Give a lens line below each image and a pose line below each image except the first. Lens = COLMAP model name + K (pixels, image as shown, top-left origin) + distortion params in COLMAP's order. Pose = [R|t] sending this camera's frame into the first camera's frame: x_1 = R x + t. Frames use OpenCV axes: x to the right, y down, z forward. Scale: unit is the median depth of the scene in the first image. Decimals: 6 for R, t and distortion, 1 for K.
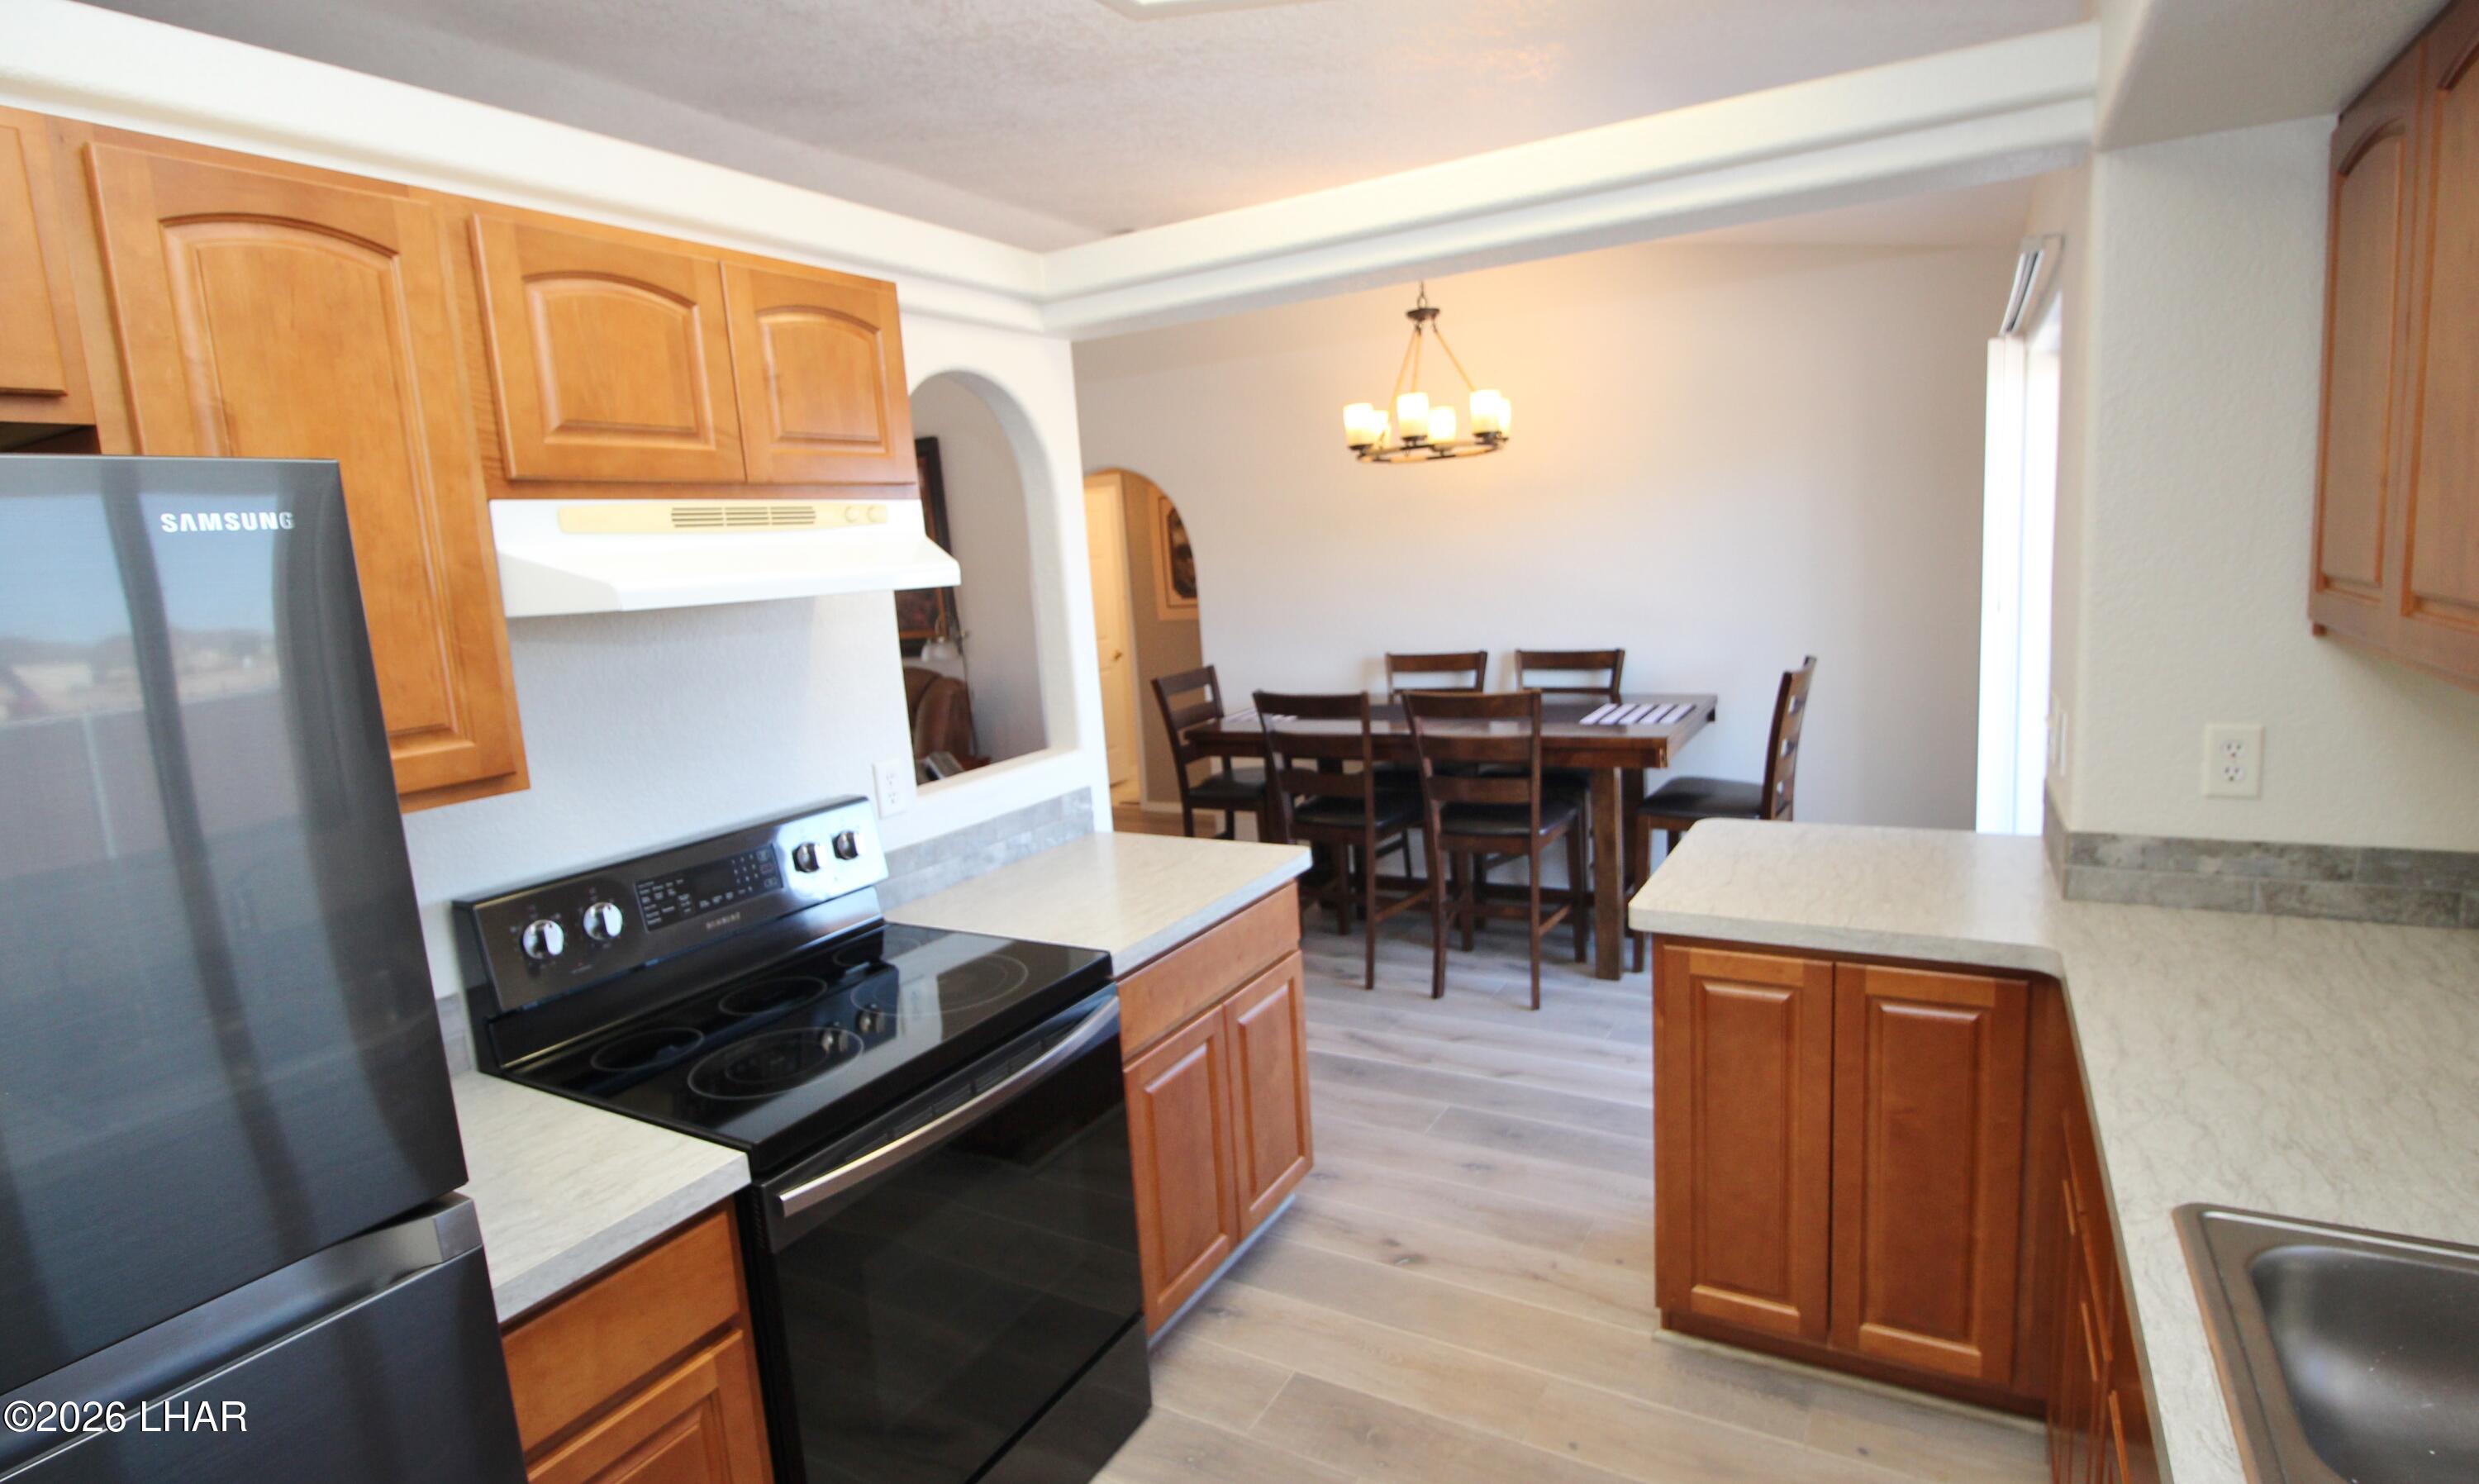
lens RADIAL K [[1222.9, 0, 1239.5], [0, 1222.9, 742.0], [0, 0, 1]] dist [-0.000020, -0.000138]
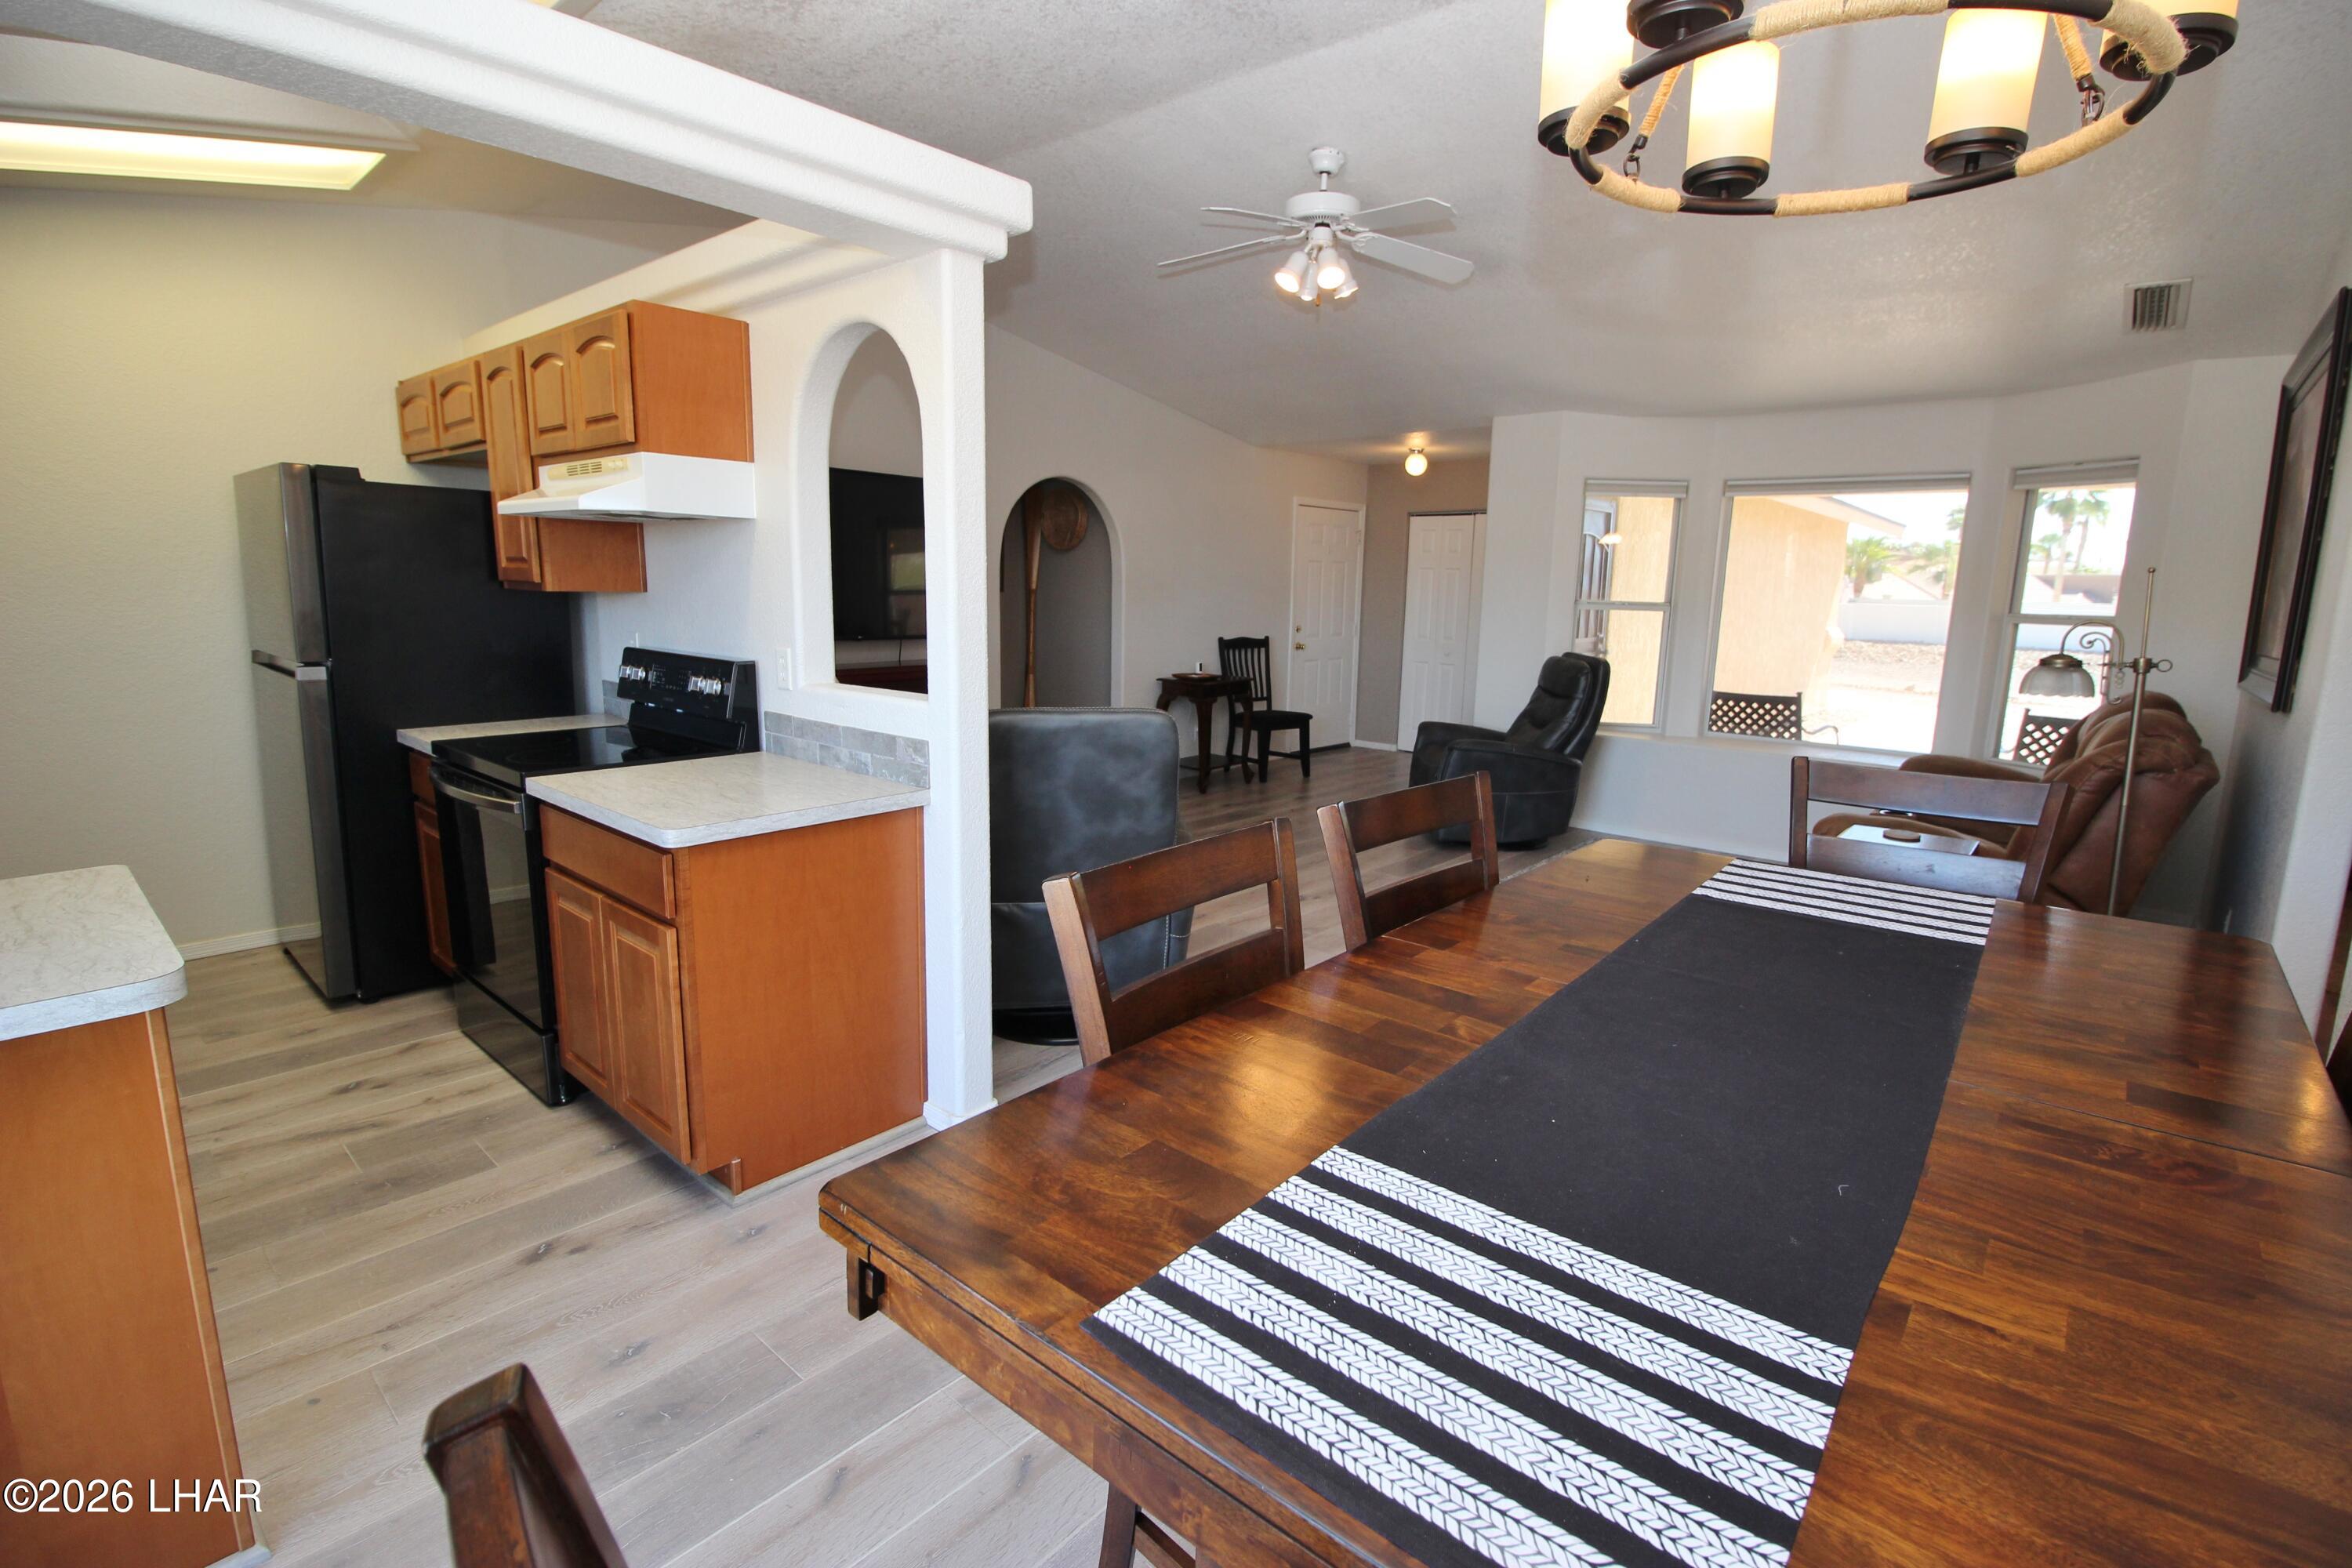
lens RADIAL K [[1087.7, 0, 1187.5], [0, 1087.7, 776.1], [0, 0, 1]] dist [0.001659, -0.013314]
pose [[-0.192501, 0.234257, -0.952925, 0.708421], [-0.161631, 0.950255, 0.266252, -0.213129], [0.967894, 0.205276, -0.145062, 1.443139]]
